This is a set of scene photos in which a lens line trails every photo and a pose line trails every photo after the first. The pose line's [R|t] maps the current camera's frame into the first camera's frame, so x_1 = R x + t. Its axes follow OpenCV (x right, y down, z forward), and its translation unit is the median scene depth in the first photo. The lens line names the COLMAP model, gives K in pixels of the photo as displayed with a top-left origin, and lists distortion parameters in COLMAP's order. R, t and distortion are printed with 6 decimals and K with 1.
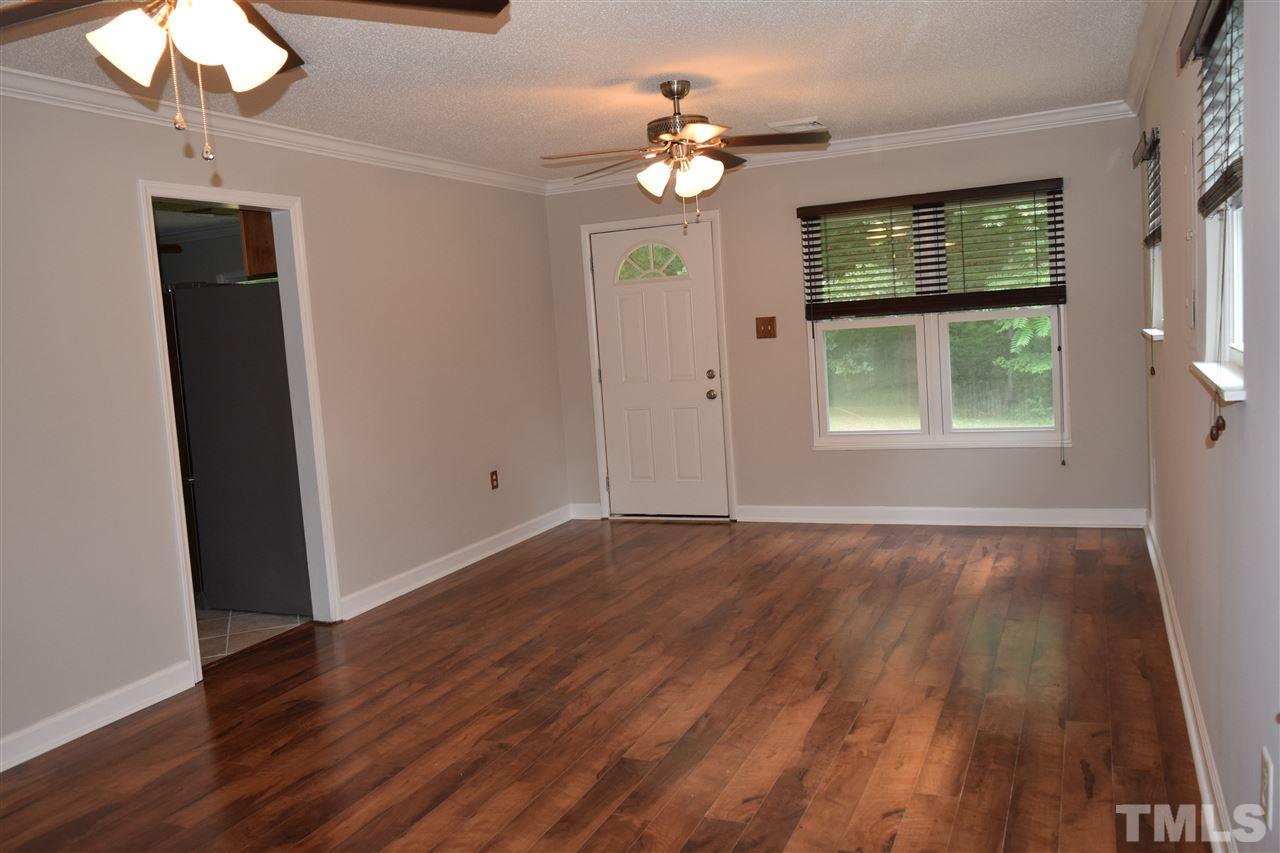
lens RADIAL K [[1002.2, 0, 643.7], [0, 1002.2, 418.4], [0, 0, 1]] dist [-0.015916, 0.007733]
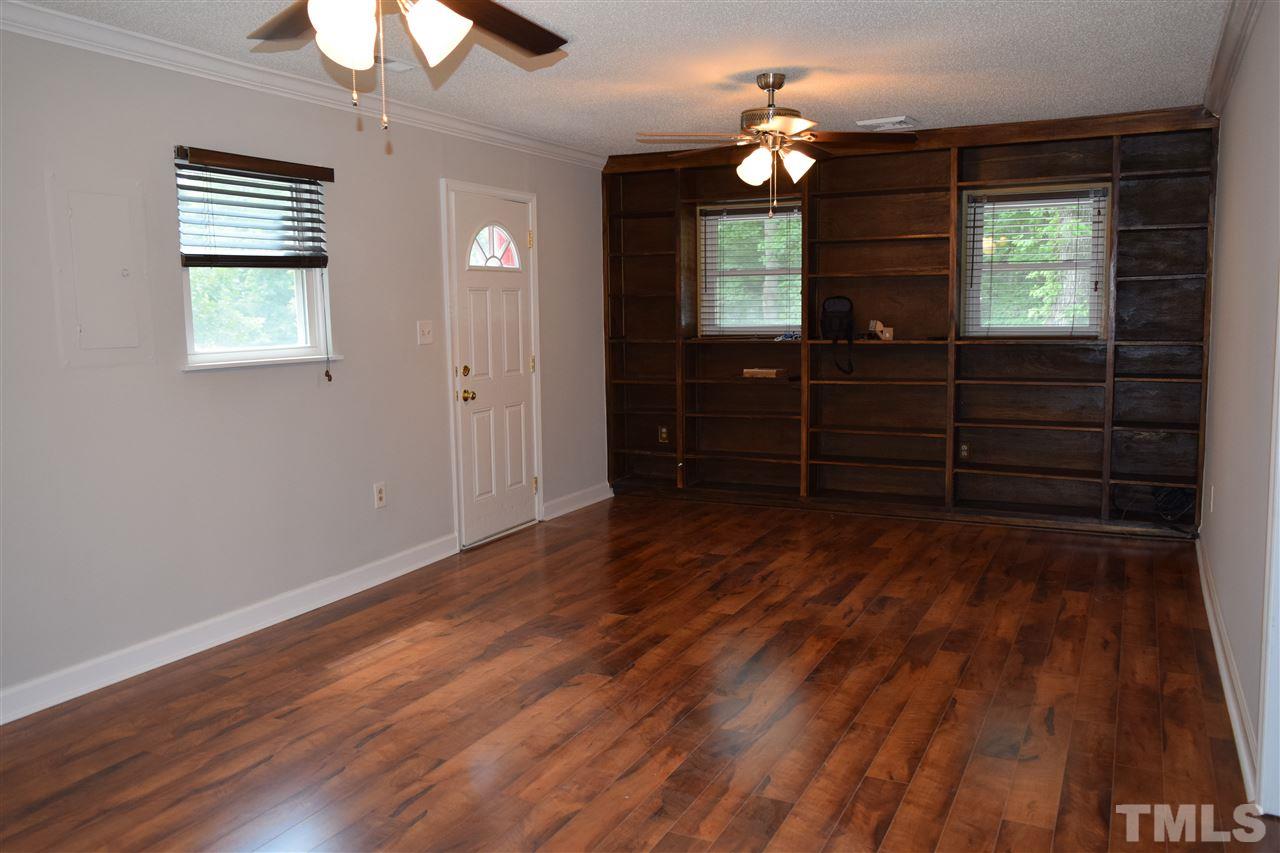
lens RADIAL K [[1002.2, 0, 643.7], [0, 1002.2, 418.4], [0, 0, 1]] dist [-0.015916, 0.007733]
pose [[-0.995618, 0.078553, 0.050729, -0.128522], [0.087353, 0.974902, 0.204780, -0.173937], [-0.033370, 0.208314, -0.977492, 1.900225]]
